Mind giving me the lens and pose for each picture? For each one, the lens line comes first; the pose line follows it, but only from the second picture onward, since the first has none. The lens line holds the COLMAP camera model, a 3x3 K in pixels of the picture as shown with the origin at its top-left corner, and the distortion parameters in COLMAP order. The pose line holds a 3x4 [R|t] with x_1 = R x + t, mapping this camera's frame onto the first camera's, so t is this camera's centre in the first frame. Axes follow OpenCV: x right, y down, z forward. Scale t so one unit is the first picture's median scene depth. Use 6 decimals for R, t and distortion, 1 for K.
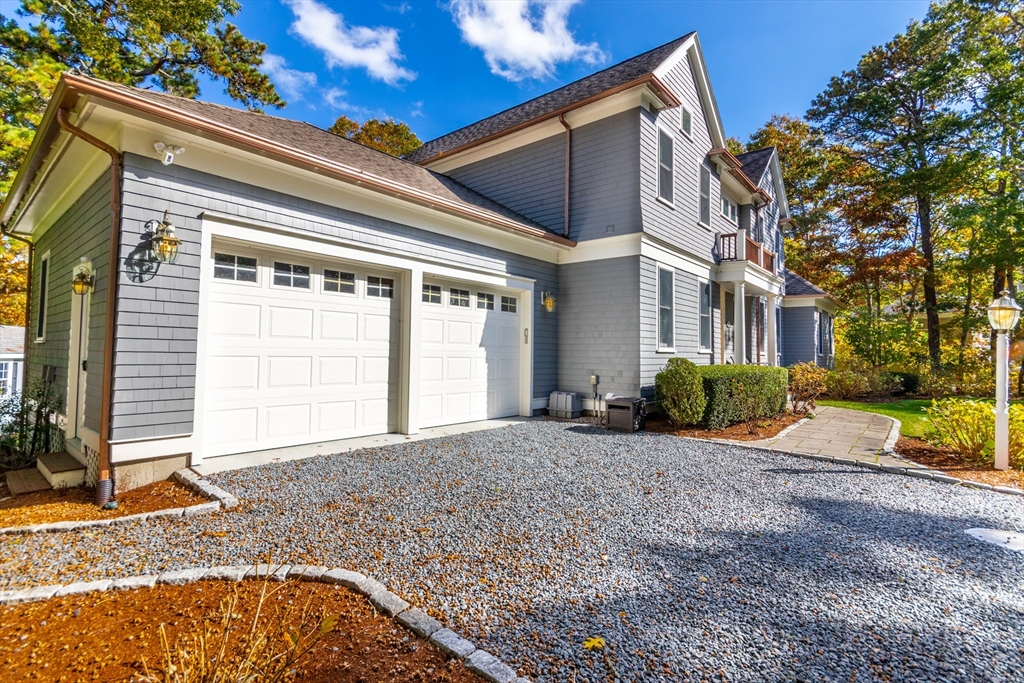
lens RADIAL K [[487.2, 0, 497.8], [0, 487.2, 333.7], [0, 0, 1]] dist [0.003035, 0.000078]
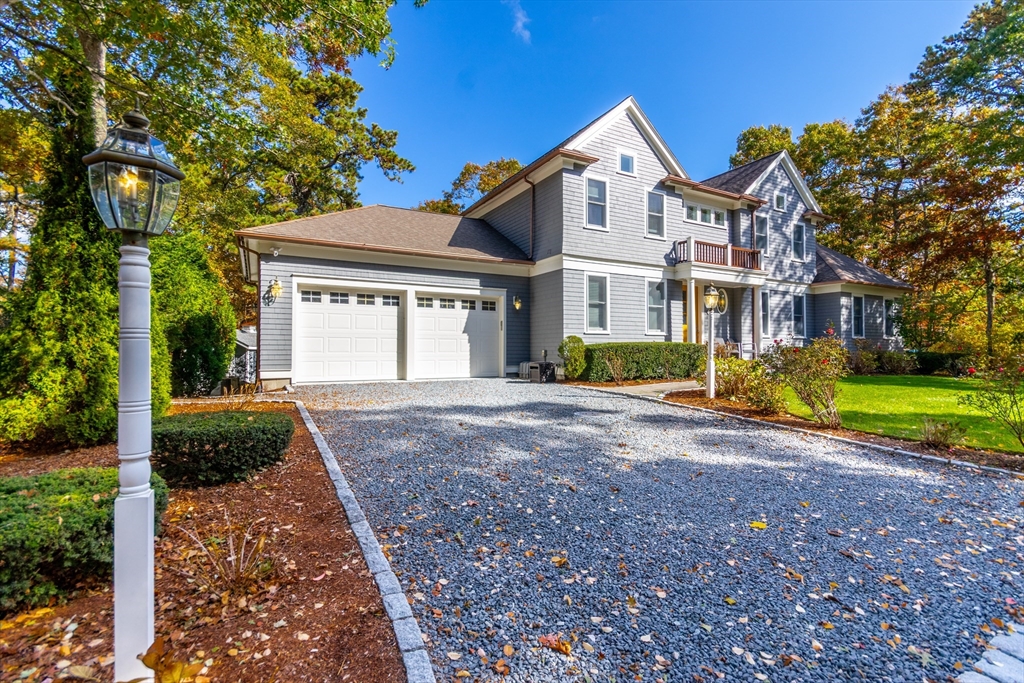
lens RADIAL K [[463.3, 0, 512.1], [0, 463.3, 347.0], [0, 0, 1]] dist [0.001588, -0.000252]
pose [[0.940417, -0.017765, -0.339559, 0.672844], [0.027648, 0.999323, 0.024289, 0.043218], [0.338898, -0.032230, 0.940271, -0.433116]]
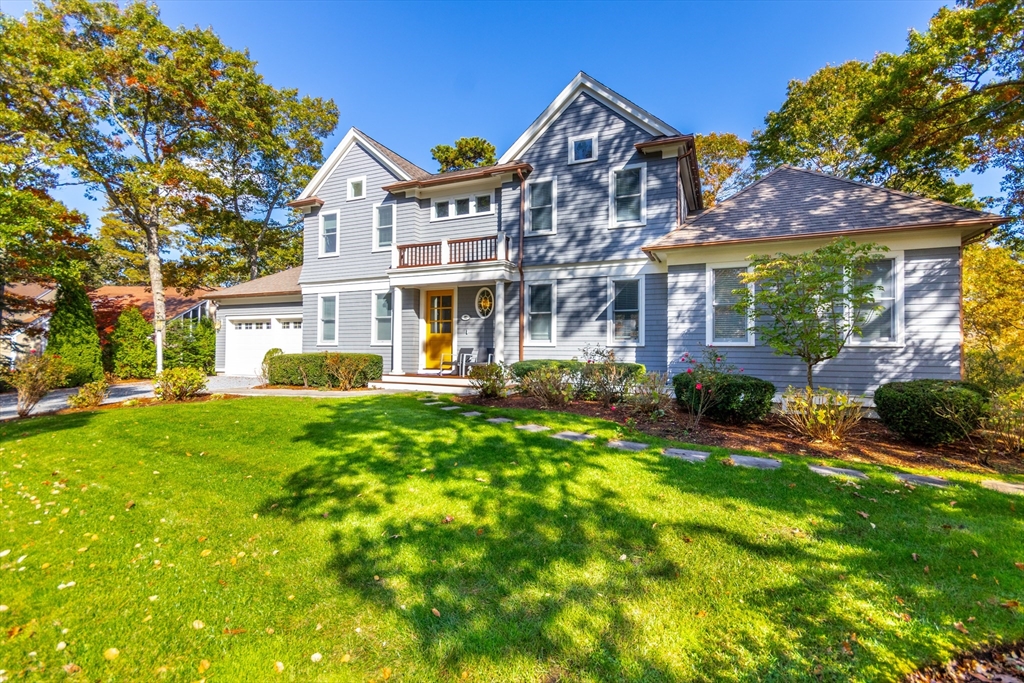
lens RADIAL K [[463.3, 0, 512.1], [0, 463.3, 347.0], [0, 0, 1]] dist [0.001588, -0.000252]
pose [[0.293539, -0.020812, -0.955720, 2.423131], [0.033715, 0.999366, -0.011407, 0.097270], [0.955352, -0.028874, 0.294055, 1.337025]]
